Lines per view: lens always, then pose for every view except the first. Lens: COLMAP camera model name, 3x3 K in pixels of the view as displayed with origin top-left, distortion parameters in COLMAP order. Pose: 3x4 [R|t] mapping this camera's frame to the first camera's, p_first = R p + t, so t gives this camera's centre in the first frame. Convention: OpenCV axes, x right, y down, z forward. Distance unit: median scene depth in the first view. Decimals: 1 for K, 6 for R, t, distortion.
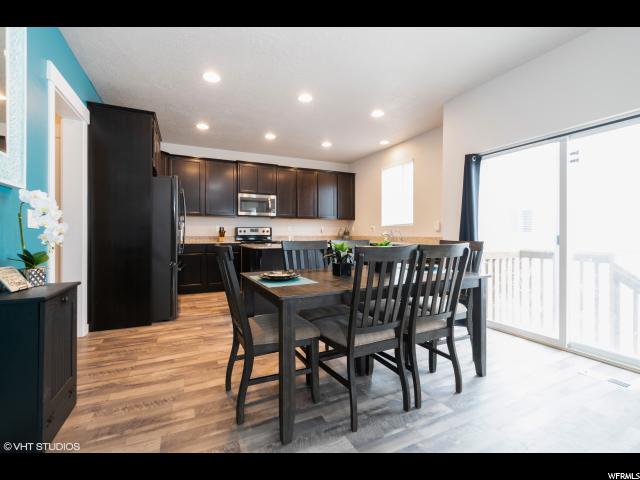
lens RADIAL K [[288.3, 0, 329.8], [0, 288.3, 239.7], [0, 0, 1]] dist [0.002013, -0.002929]
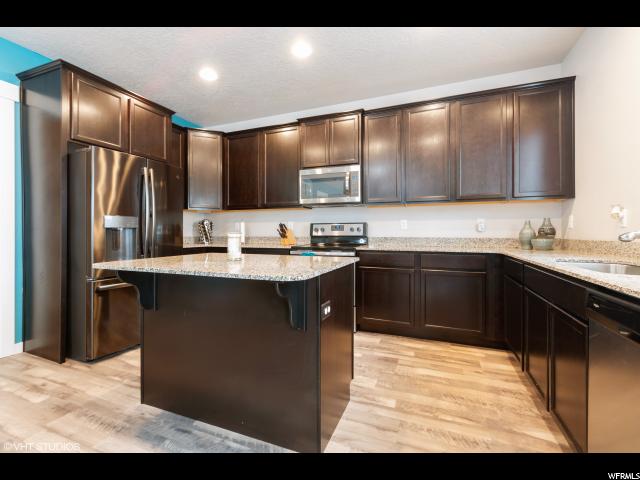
lens RADIAL K [[288.3, 0, 323.6], [0, 288.3, 244.5], [0, 0, 1]] dist [0.002013, -0.002929]
pose [[0.659229, 0.032169, -0.751253, 0.185670], [-0.016687, 0.999464, 0.028155, -0.014110], [0.751757, -0.006024, 0.659413, 0.586495]]
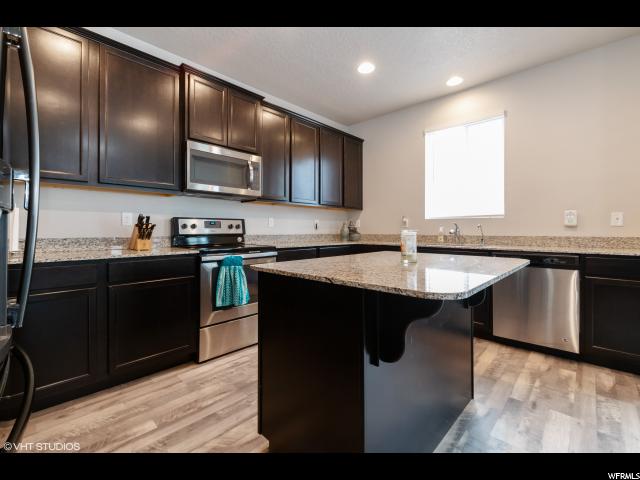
lens RADIAL K [[288.3, 0, 326.2], [0, 288.3, 230.1], [0, 0, 1]] dist [0.002013, -0.002929]
pose [[0.939527, 0.000921, 0.342474, -0.254775], [0.006967, 0.999738, -0.021801, -0.010852], [-0.342404, 0.022869, 0.939274, 0.490285]]
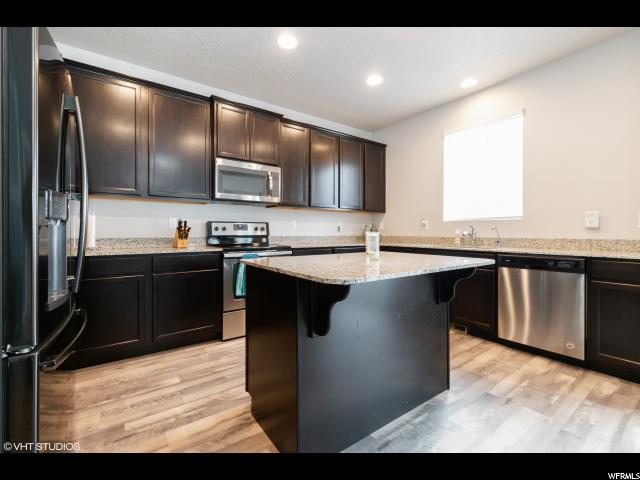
lens RADIAL K [[288.3, 0, 324.7], [0, 288.3, 233.7], [0, 0, 1]] dist [0.002013, -0.002929]
pose [[0.987532, 0.000683, 0.157418, -0.191693], [0.002035, 0.999852, -0.017104, -0.009329], [-0.157406, 0.017211, 0.987384, 0.420821]]
